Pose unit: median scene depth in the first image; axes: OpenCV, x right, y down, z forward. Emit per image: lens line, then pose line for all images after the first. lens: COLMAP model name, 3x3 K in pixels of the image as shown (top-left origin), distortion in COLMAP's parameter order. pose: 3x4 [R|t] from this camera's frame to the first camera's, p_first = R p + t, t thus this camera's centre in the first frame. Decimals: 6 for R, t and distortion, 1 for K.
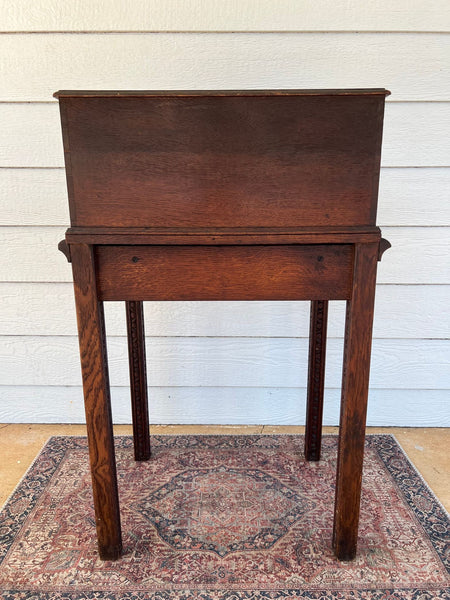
lens RADIAL K [[450.1, 0, 223.3], [0, 450.1, 295.4], [0, 0, 1]] dist [0.021324, -0.044171]
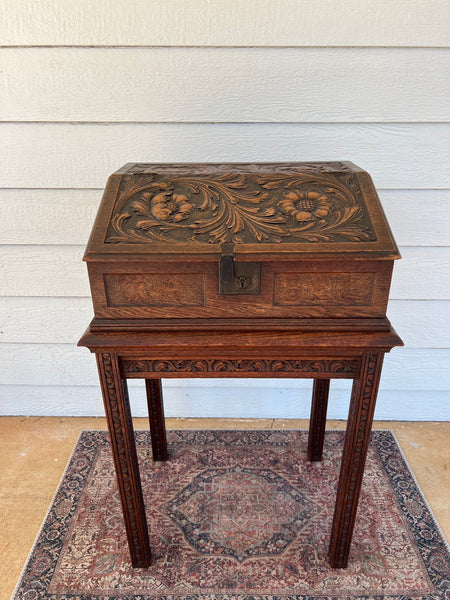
lens RADIAL K [[450.1, 0, 222.8], [0, 450.1, 303.2], [0, 0, 1]] dist [0.021324, -0.044171]
pose [[0.999939, -0.001780, -0.010895, -0.029039], [0.003994, 0.978395, 0.206708, -0.275529], [0.010292, -0.206739, 0.978342, -0.018263]]
